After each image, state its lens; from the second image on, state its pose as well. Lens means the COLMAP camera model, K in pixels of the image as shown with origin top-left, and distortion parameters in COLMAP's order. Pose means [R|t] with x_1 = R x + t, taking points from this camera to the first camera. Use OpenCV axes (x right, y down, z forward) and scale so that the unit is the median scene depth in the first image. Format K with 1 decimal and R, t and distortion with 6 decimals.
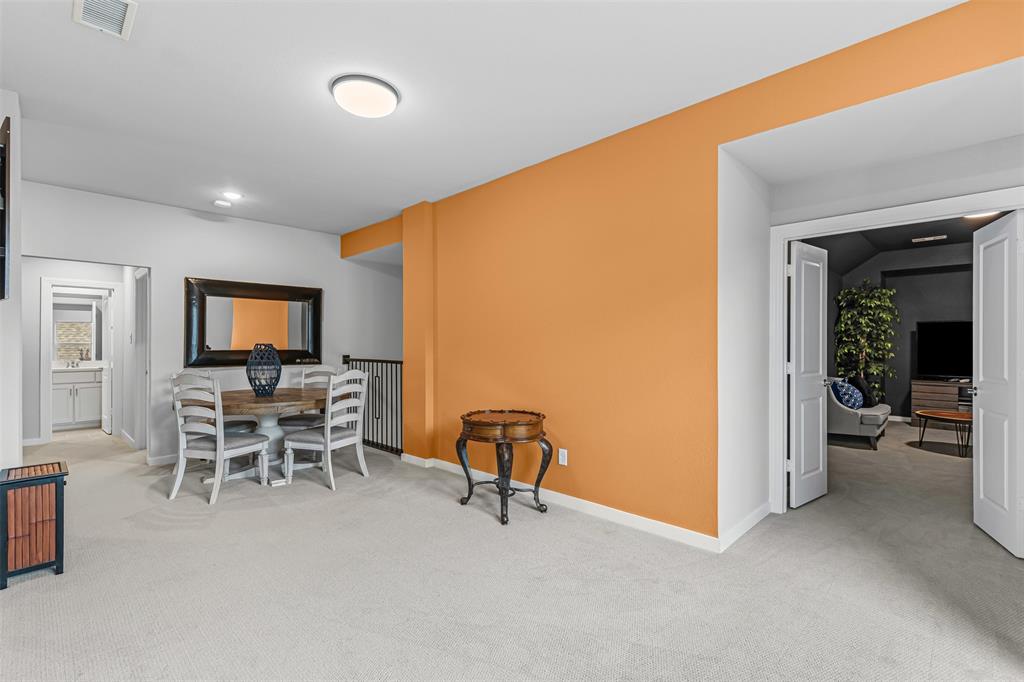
lens RADIAL K [[464.9, 0, 513.0], [0, 464.9, 341.9], [0, 0, 1]] dist [0.017199, 0.000129]
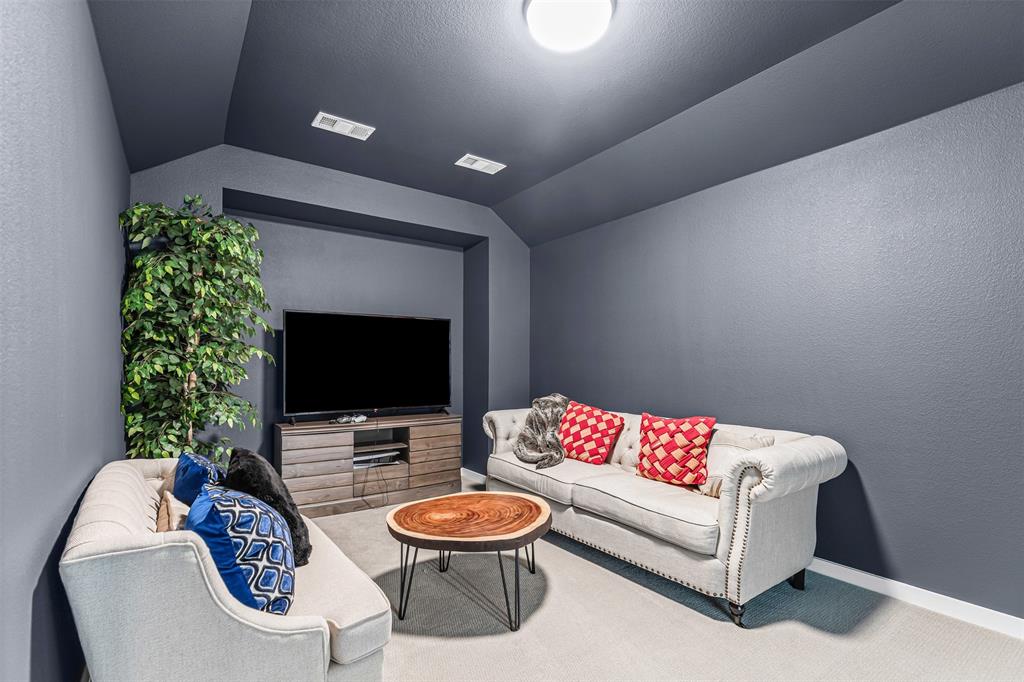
lens RADIAL K [[464.9, 0, 523.7], [0, 464.9, 367.0], [0, 0, 1]] dist [0.017199, 0.000129]
pose [[0.163986, 0.000779, 0.986462, 0.403583], [0.001507, 0.999998, -0.001040, 0.019015], [-0.986462, 0.001657, 0.163985, 0.666575]]
